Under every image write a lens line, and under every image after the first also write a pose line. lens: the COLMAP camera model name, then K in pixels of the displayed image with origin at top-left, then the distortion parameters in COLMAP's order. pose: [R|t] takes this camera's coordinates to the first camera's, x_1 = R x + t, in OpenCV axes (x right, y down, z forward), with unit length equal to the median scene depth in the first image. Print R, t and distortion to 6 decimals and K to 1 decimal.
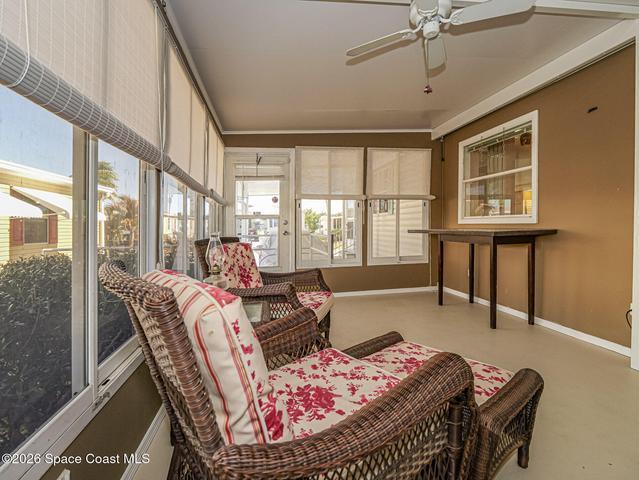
lens RADIAL K [[329.7, 0, 319.5], [0, 329.7, 238.4], [0, 0, 1]] dist [-0.004743, -0.001216]
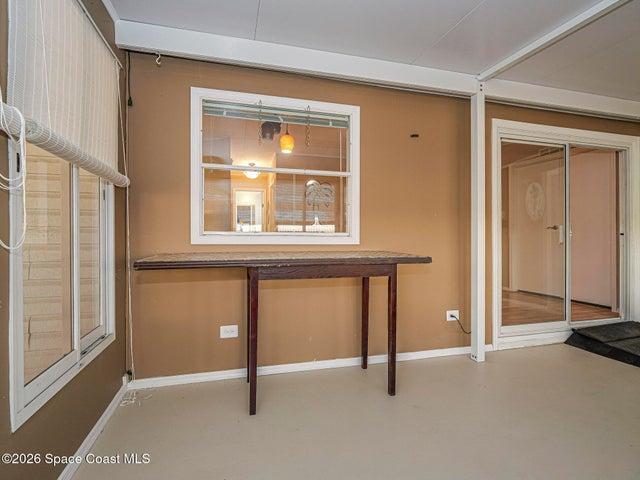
lens RADIAL K [[347.8, 0, 321.2], [0, 347.8, 254.6], [0, 0, 1]] dist [-0.000876, -0.000314]
pose [[-0.102221, -0.015708, 0.994638, -0.194879], [0.038714, 0.999055, 0.019757, -0.039697], [-0.994008, 0.040526, -0.101516, 1.153040]]
